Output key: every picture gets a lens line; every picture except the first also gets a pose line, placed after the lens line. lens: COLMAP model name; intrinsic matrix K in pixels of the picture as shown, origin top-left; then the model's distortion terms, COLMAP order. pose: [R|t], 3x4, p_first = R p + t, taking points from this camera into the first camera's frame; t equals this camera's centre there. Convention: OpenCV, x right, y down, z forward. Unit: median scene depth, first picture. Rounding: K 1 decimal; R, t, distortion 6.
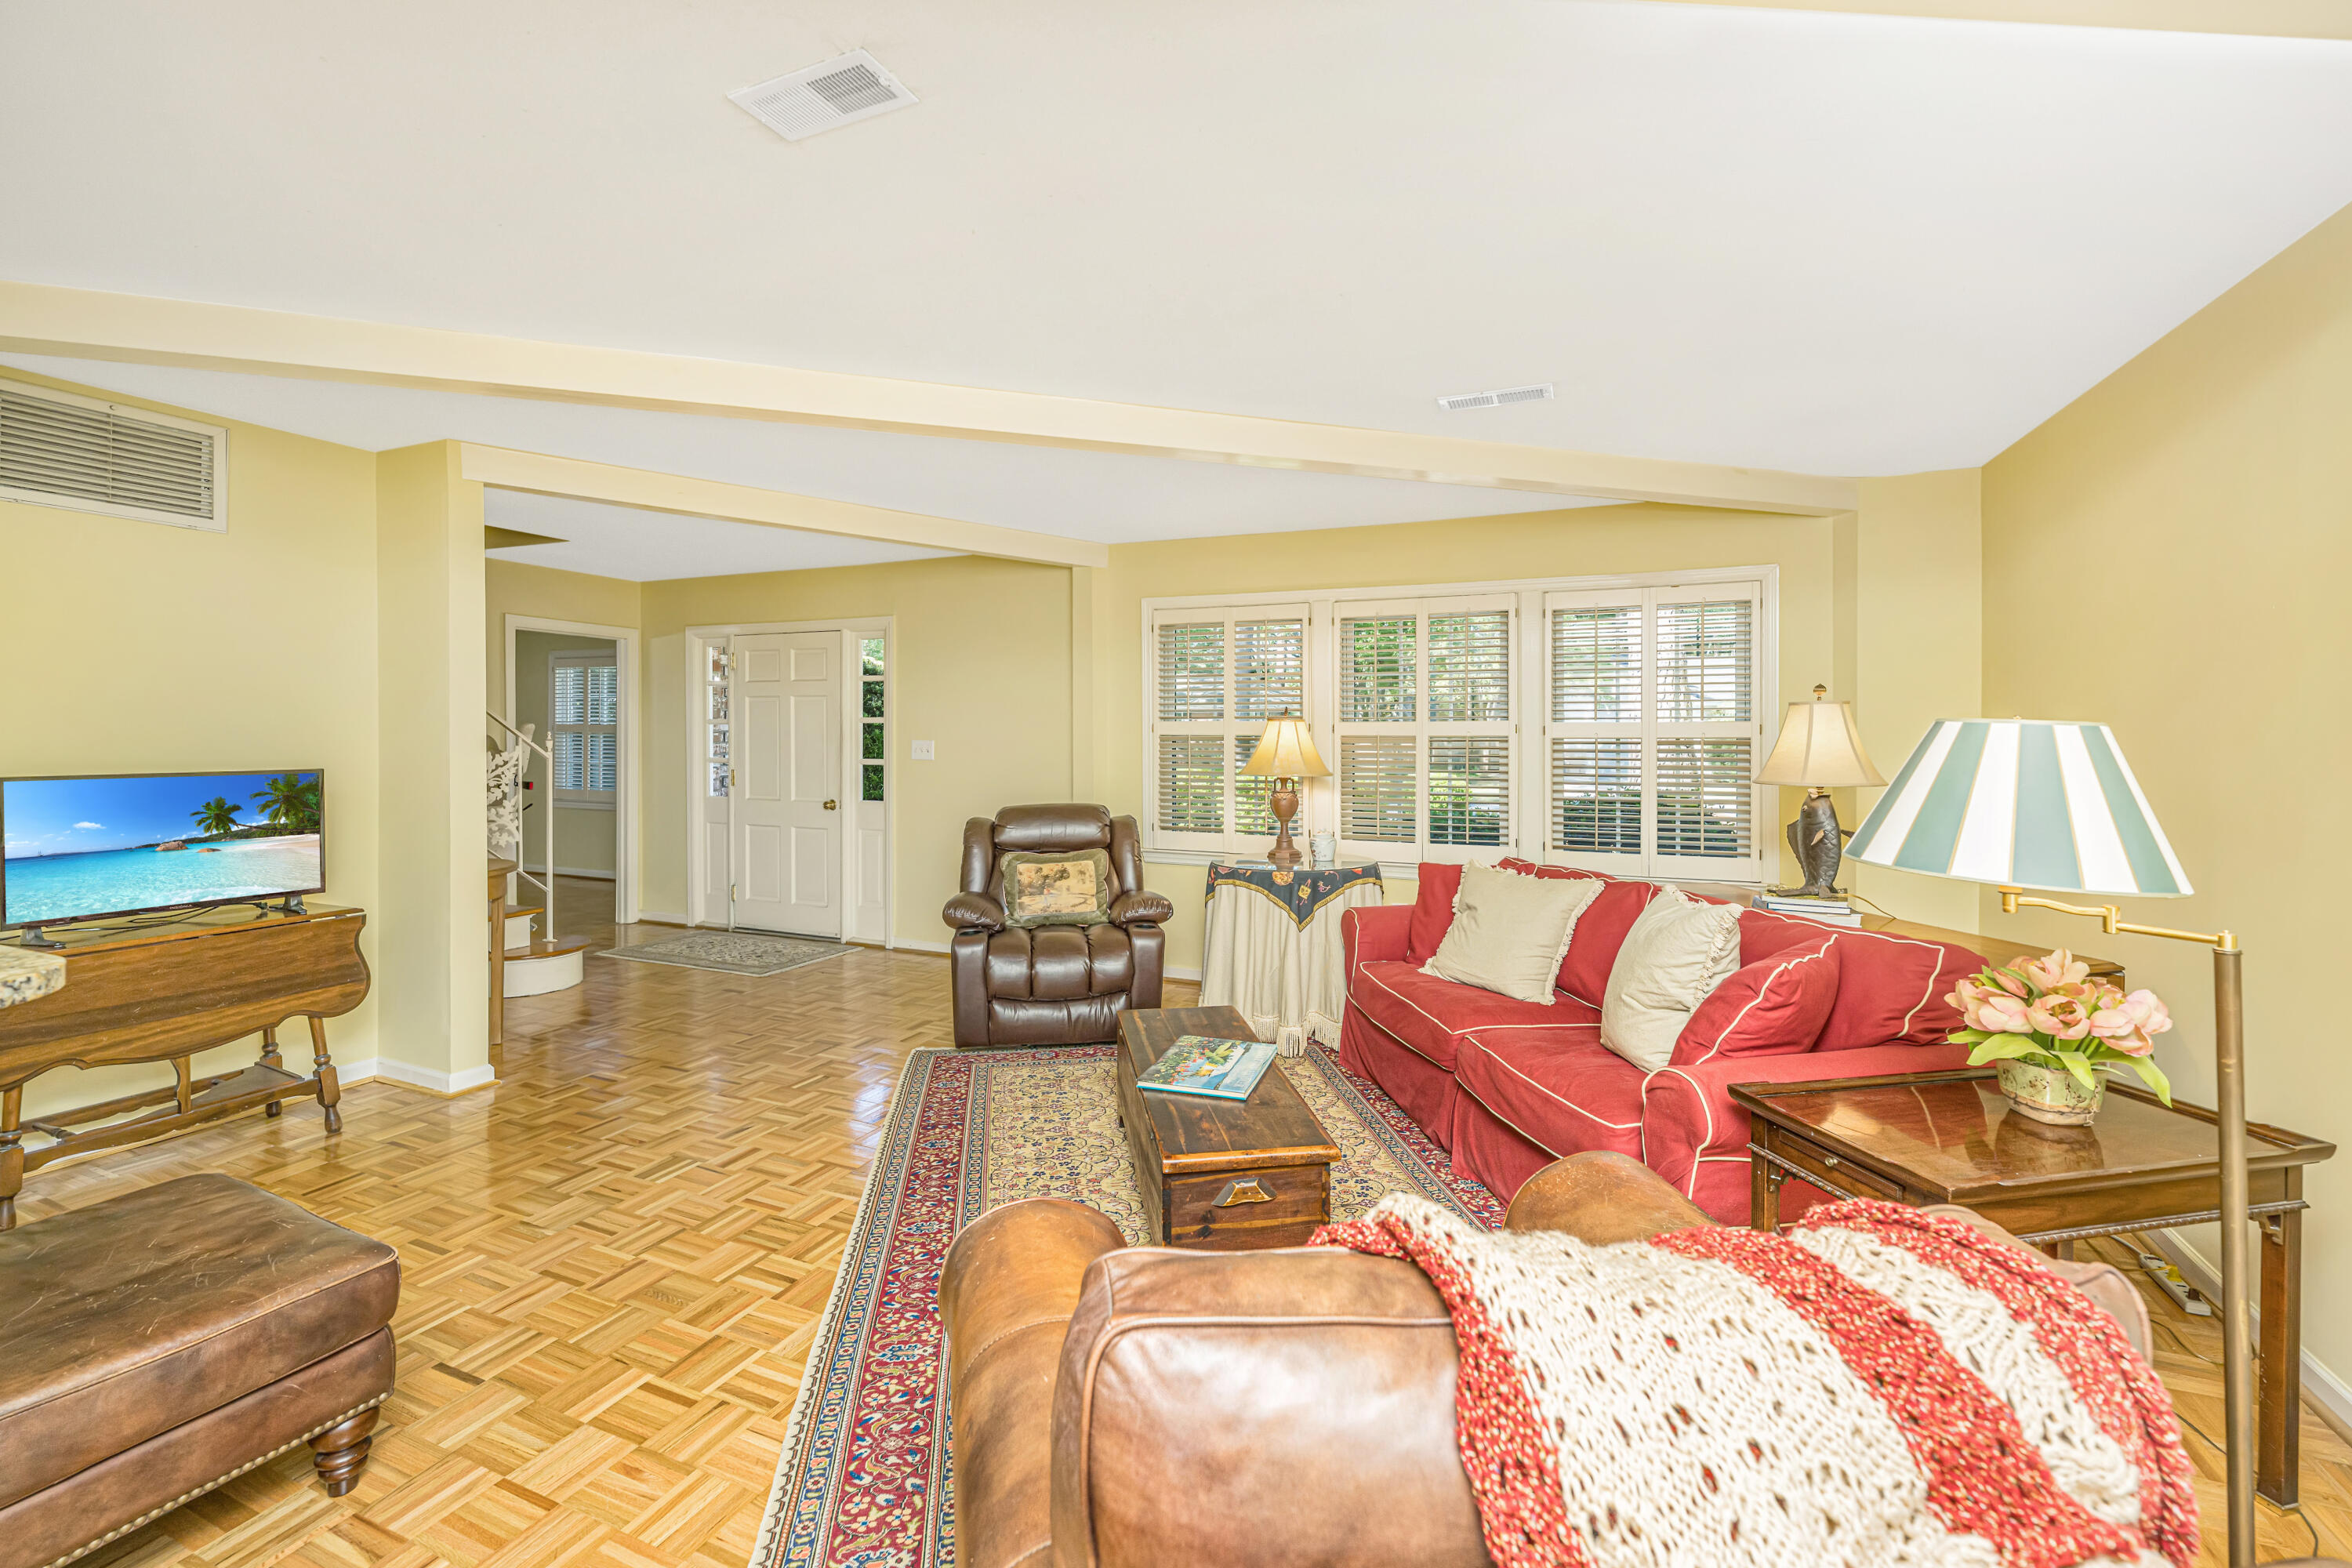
lens RADIAL K [[948.2, 0, 1214.2], [0, 948.2, 766.1], [0, 0, 1]] dist [-0.007094, 0.001904]
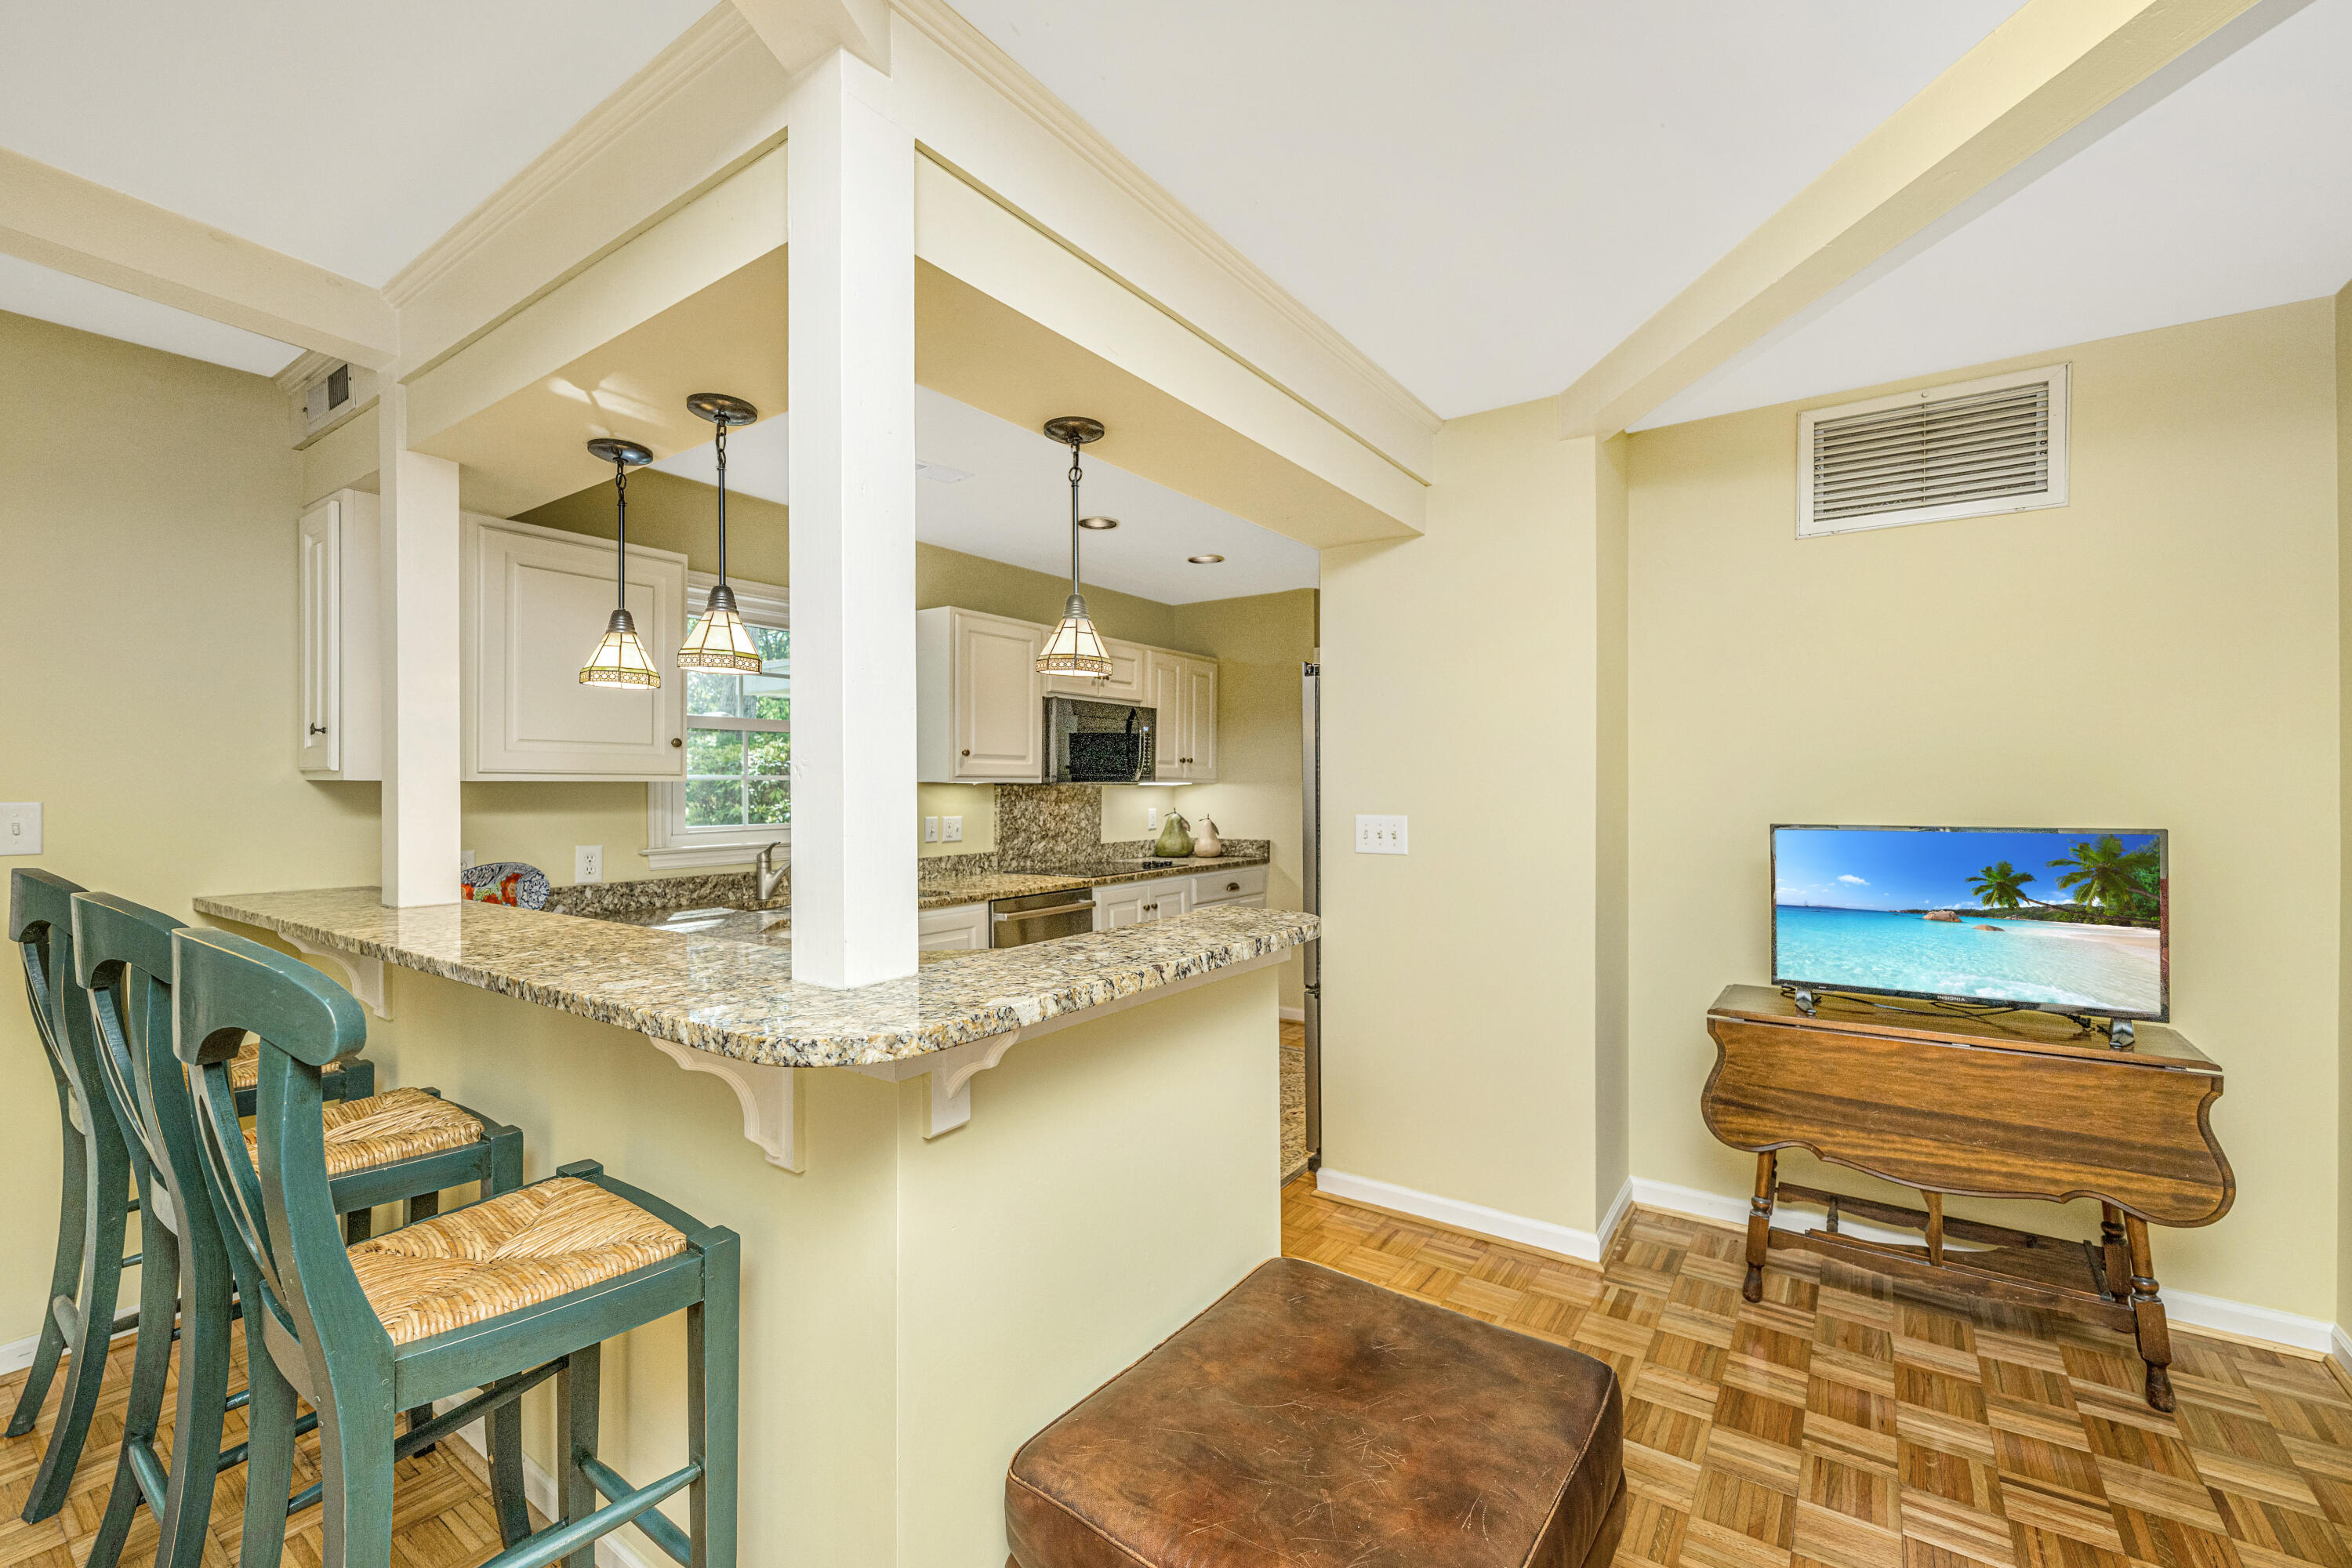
lens RADIAL K [[948.2, 0, 1191.1], [0, 948.2, 778.5], [0, 0, 1]] dist [-0.007094, 0.001904]
pose [[-0.227403, -0.019248, -0.973610, -0.164564], [-0.031638, 0.999423, -0.012369, -0.001409], [0.973287, 0.027990, -0.227881, 0.470379]]
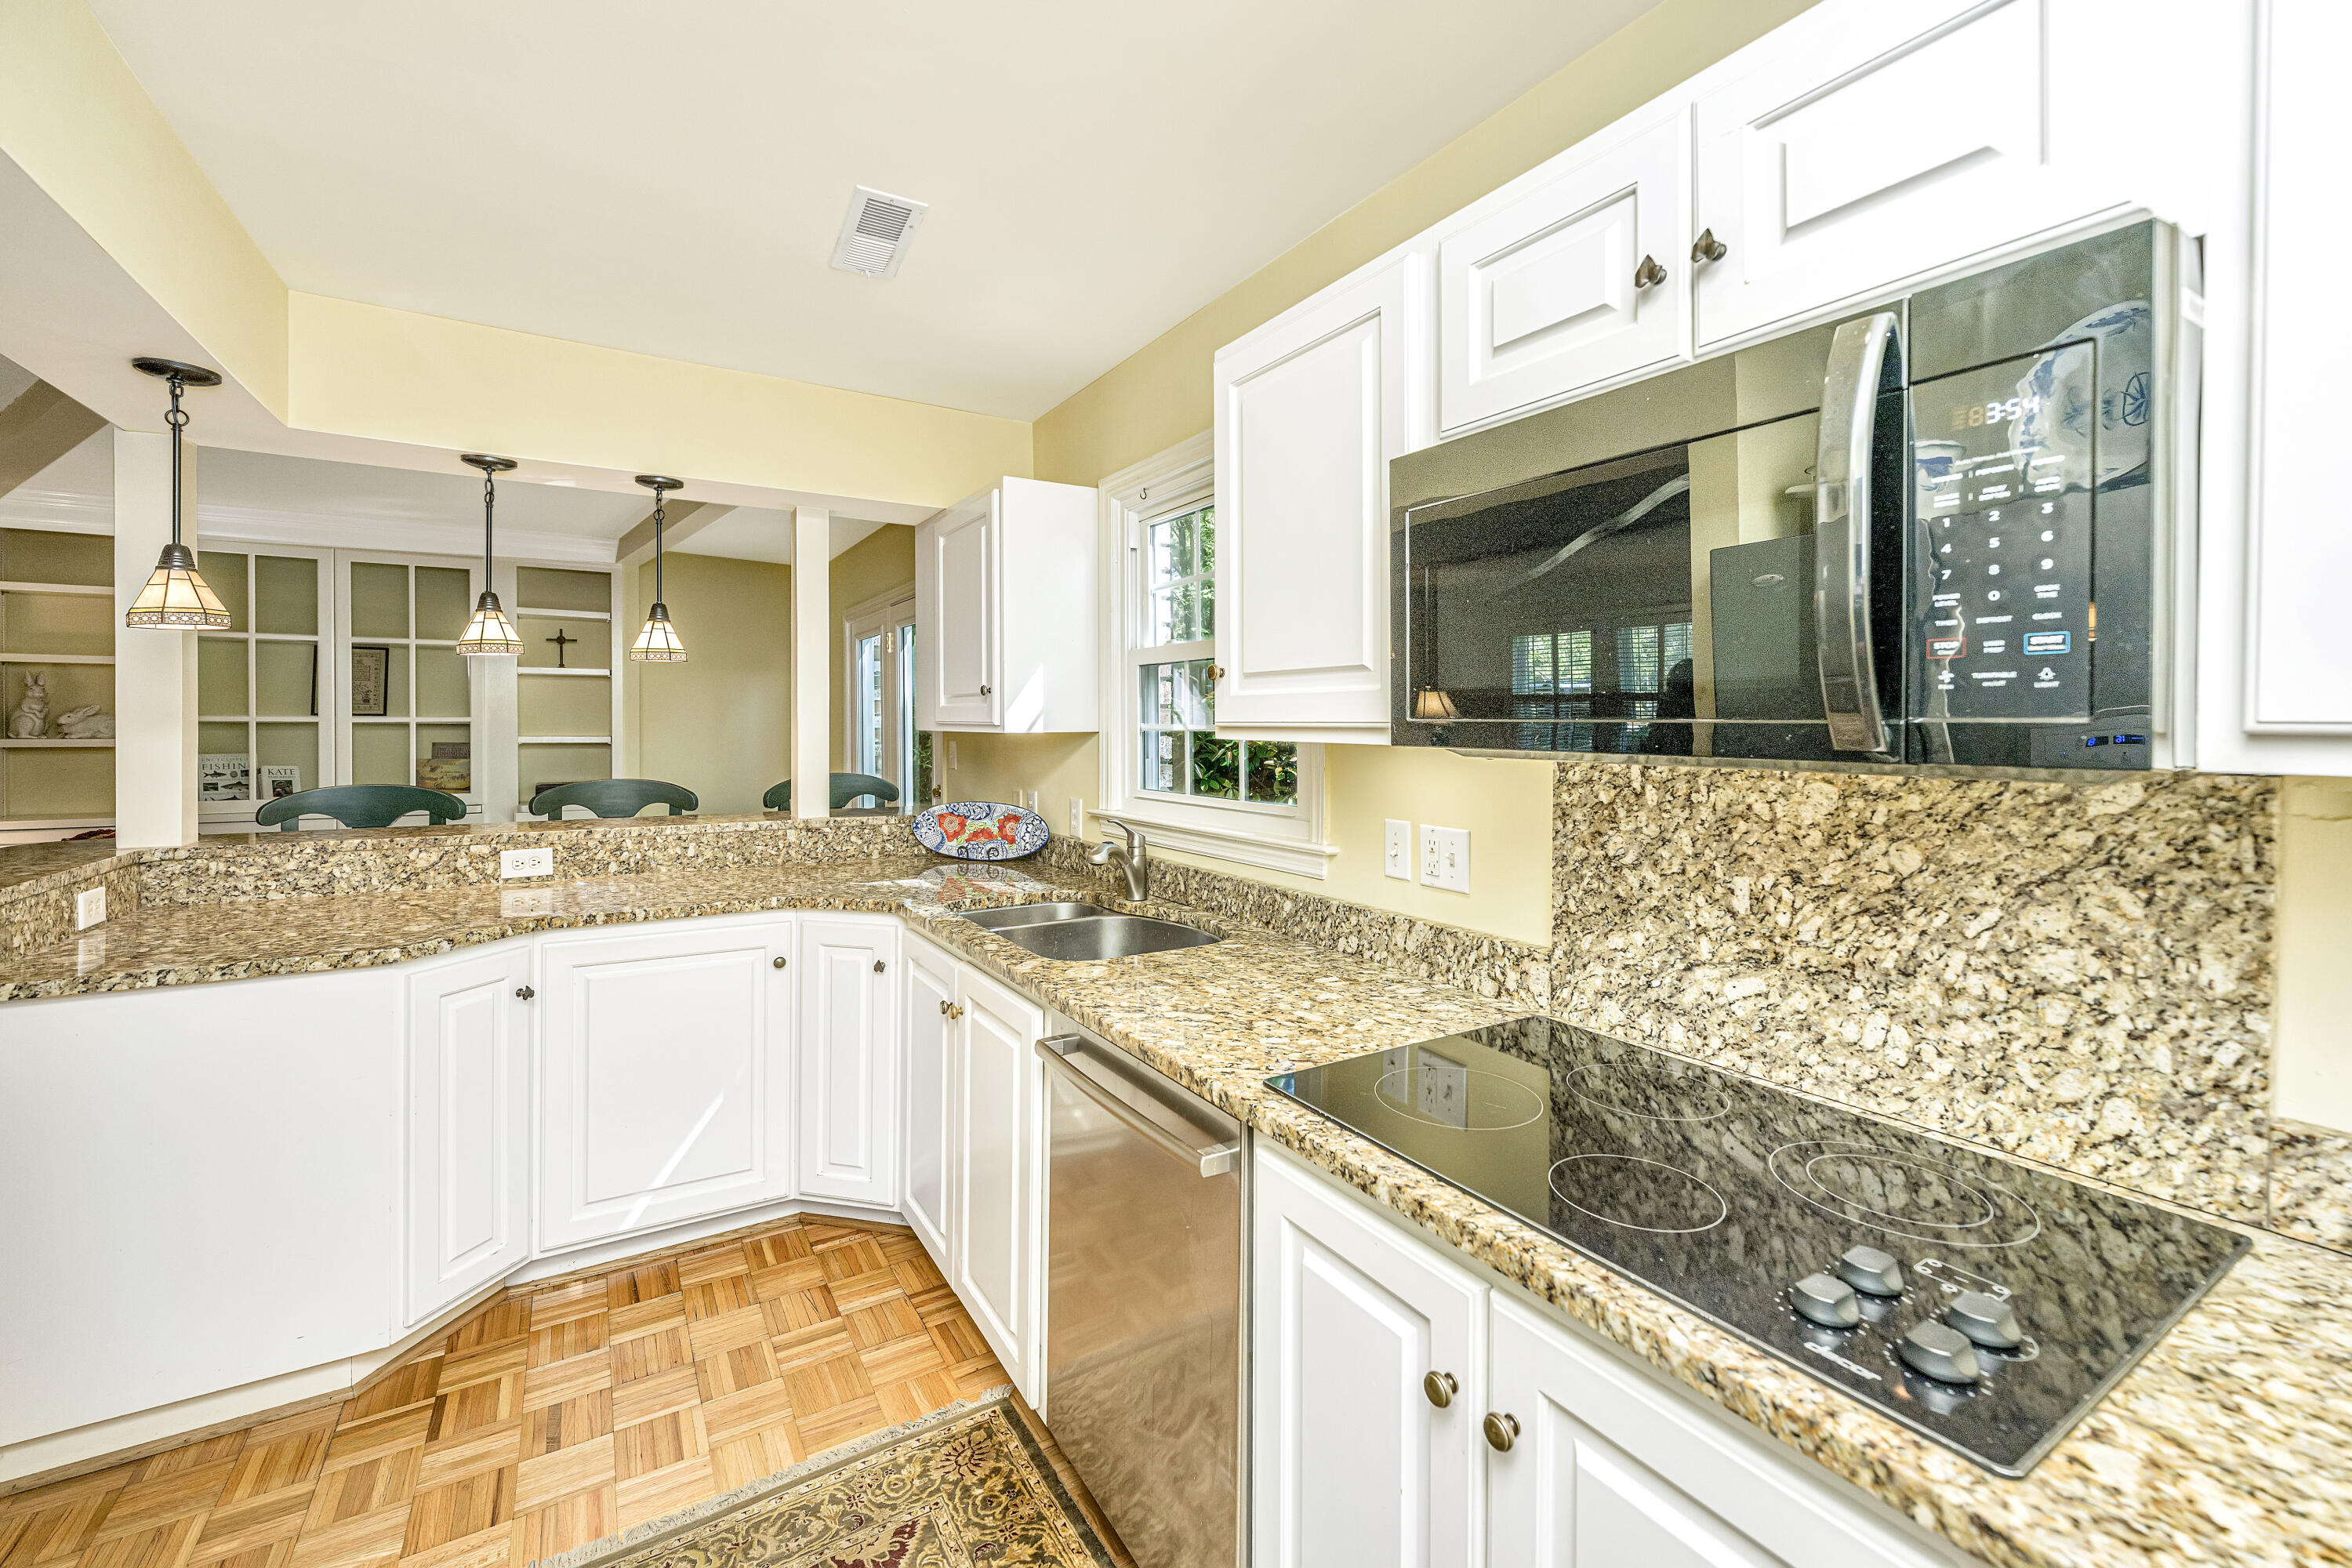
lens RADIAL K [[948.2, 0, 1211.6], [0, 948.2, 726.1], [0, 0, 1]] dist [-0.007094, 0.001904]
pose [[-0.818384, -0.012798, 0.574530, -1.468400], [0.012809, 0.999097, 0.040501, -0.032476], [-0.574530, 0.040504, -0.817481, 0.366998]]
